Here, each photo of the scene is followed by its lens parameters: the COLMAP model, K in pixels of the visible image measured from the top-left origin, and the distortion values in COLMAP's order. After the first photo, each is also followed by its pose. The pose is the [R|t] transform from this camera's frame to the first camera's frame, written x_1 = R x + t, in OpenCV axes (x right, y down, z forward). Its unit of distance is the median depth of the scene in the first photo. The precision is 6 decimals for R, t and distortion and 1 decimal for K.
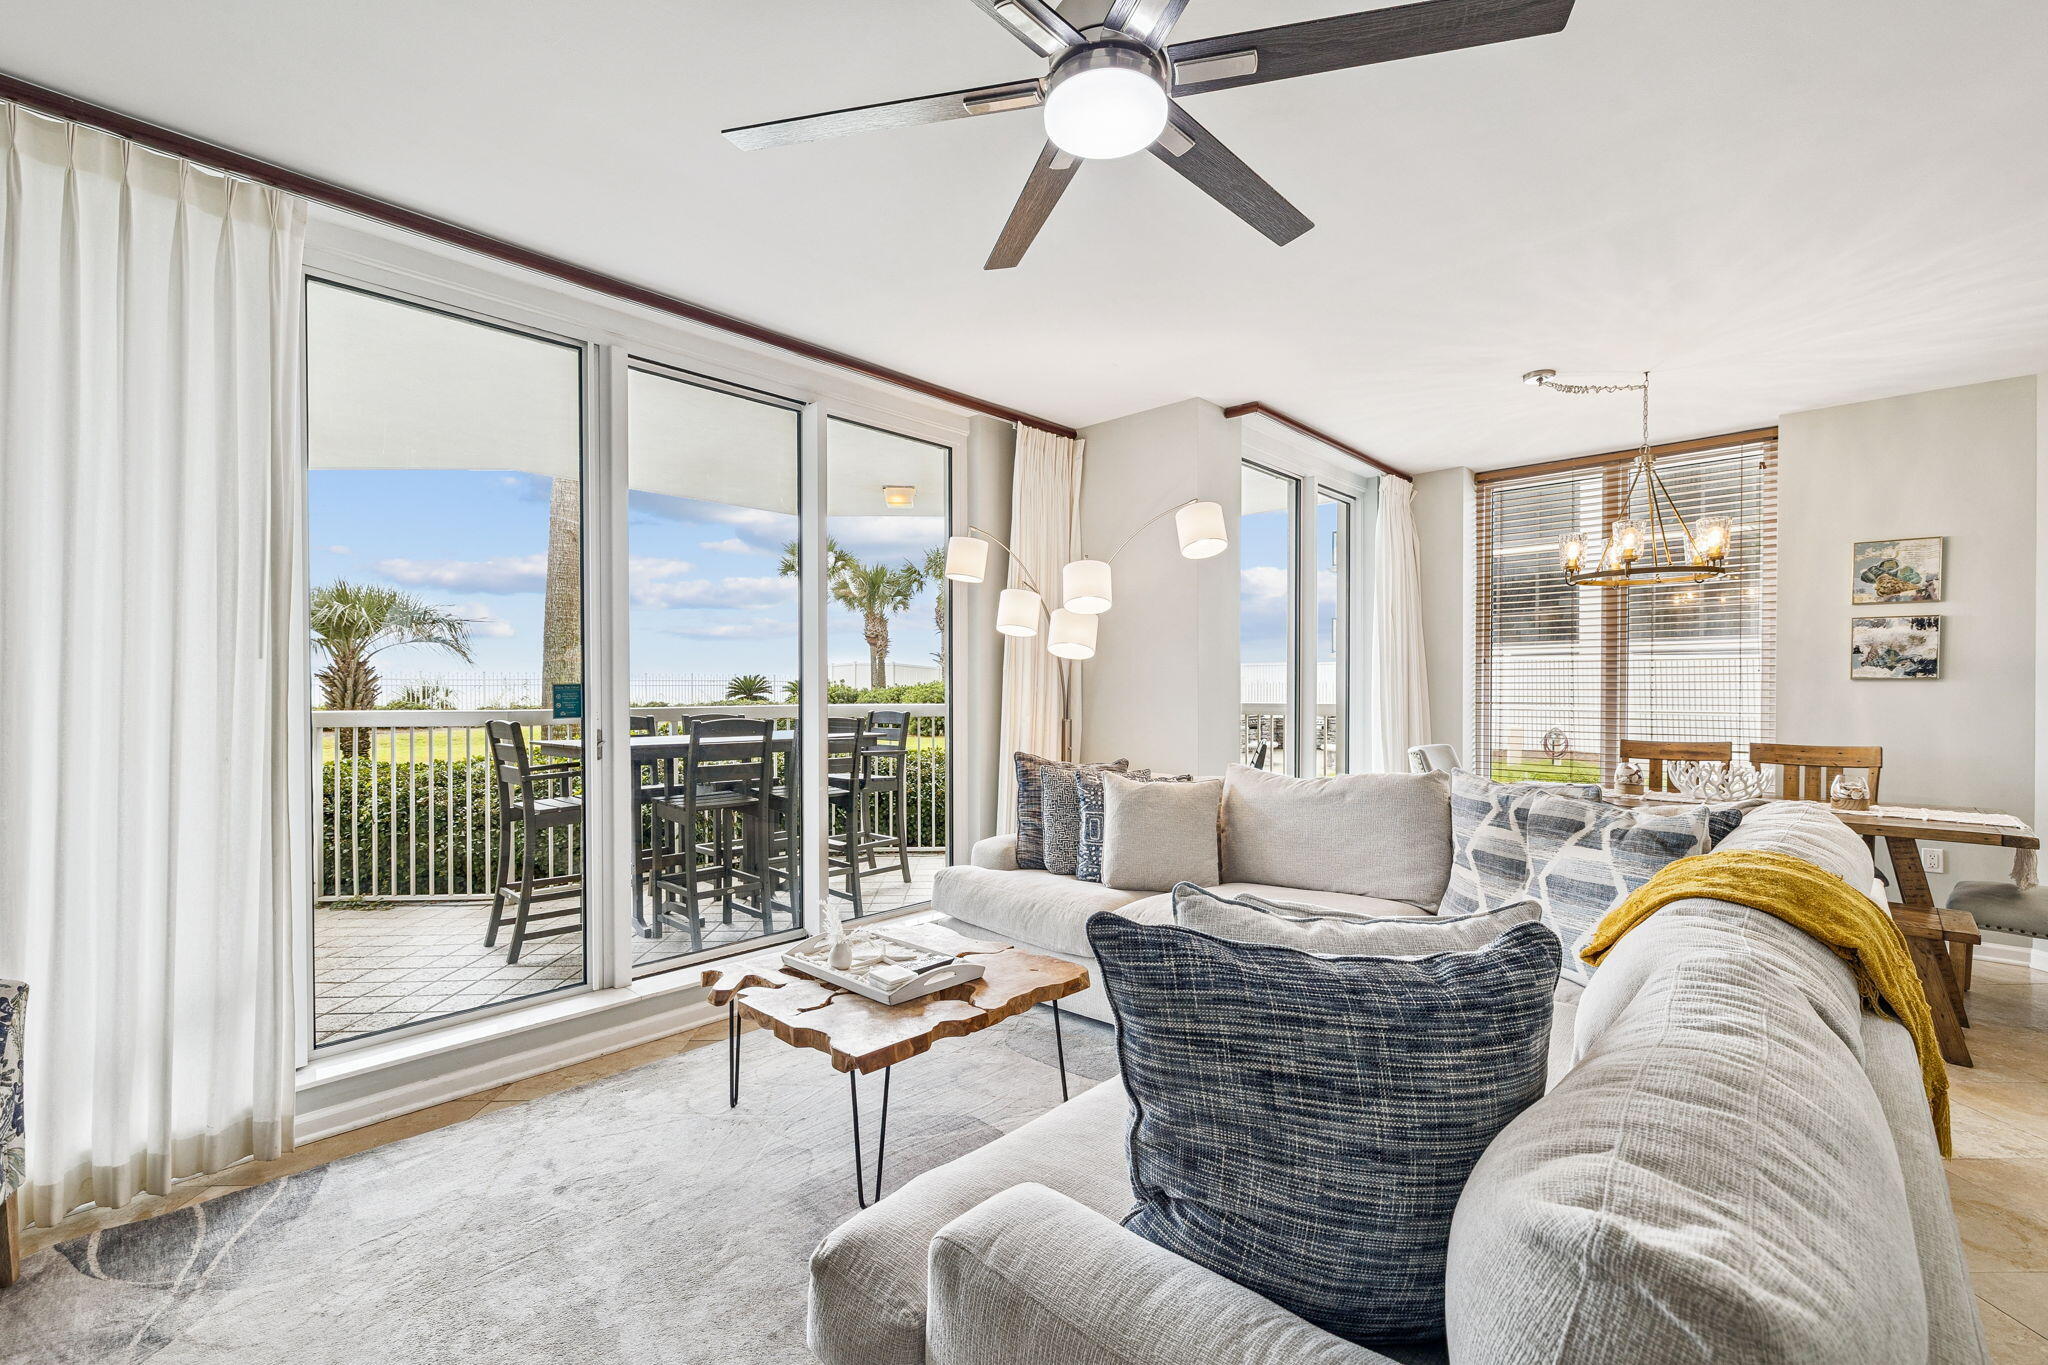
lens RADIAL K [[886.3, 0, 1018.7], [0, 886.3, 691.5], [0, 0, 1]] dist [0.001989, -0.001015]
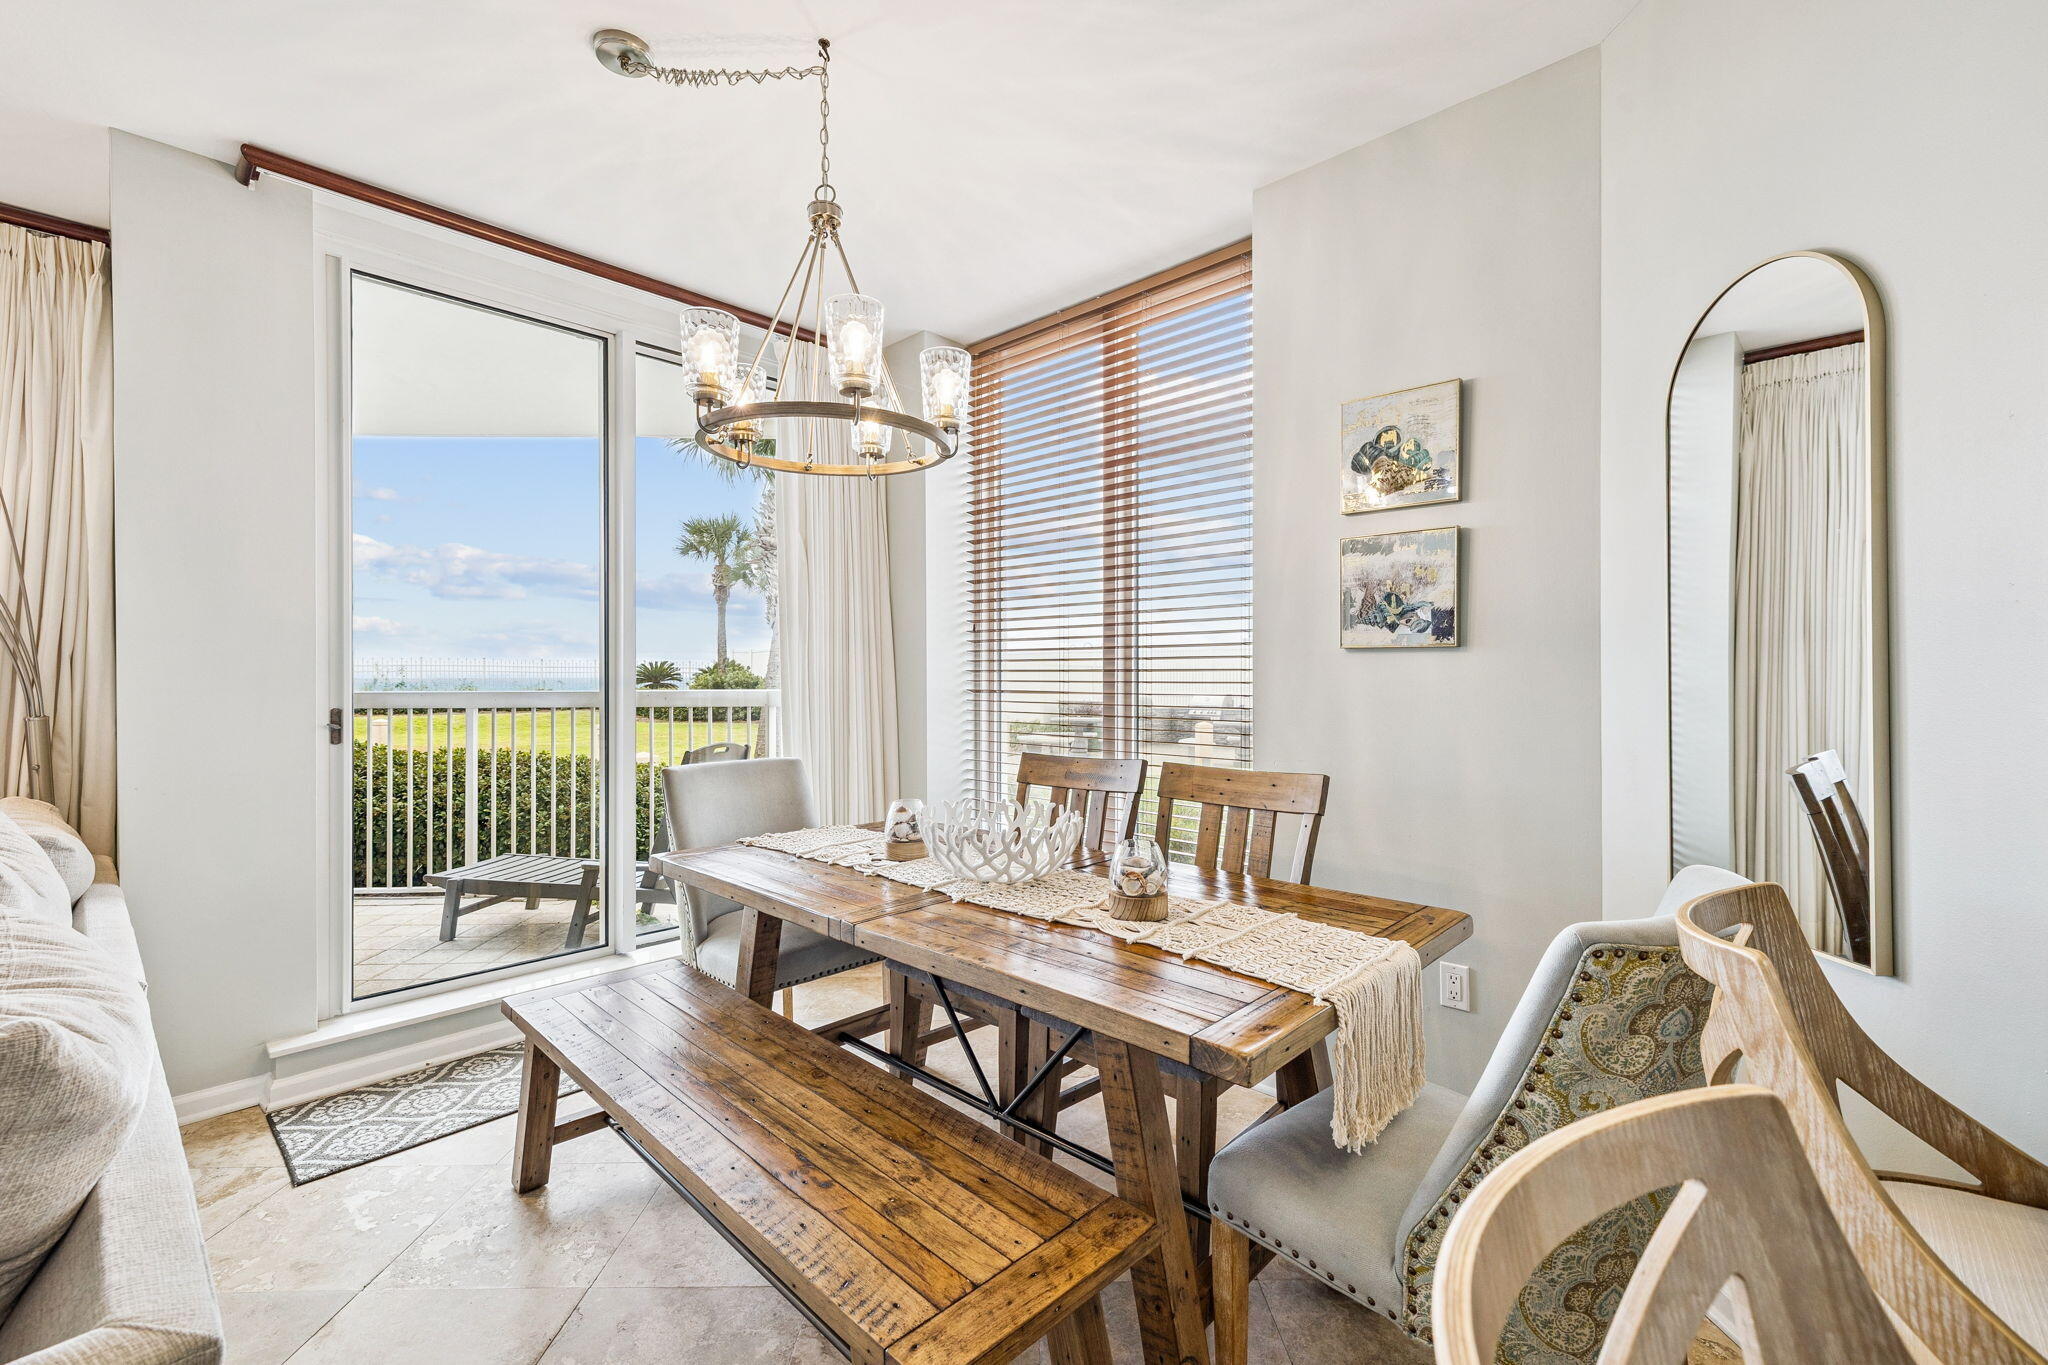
lens RADIAL K [[886.3, 0, 1032.8], [0, 886.3, 680.0], [0, 0, 1]] dist [0.001989, -0.001015]
pose [[0.999749, 0.007556, -0.021075, 0.766100], [-0.007661, 0.999959, -0.004900, 0.009893], [0.021037, 0.005060, 0.999766, 0.447552]]
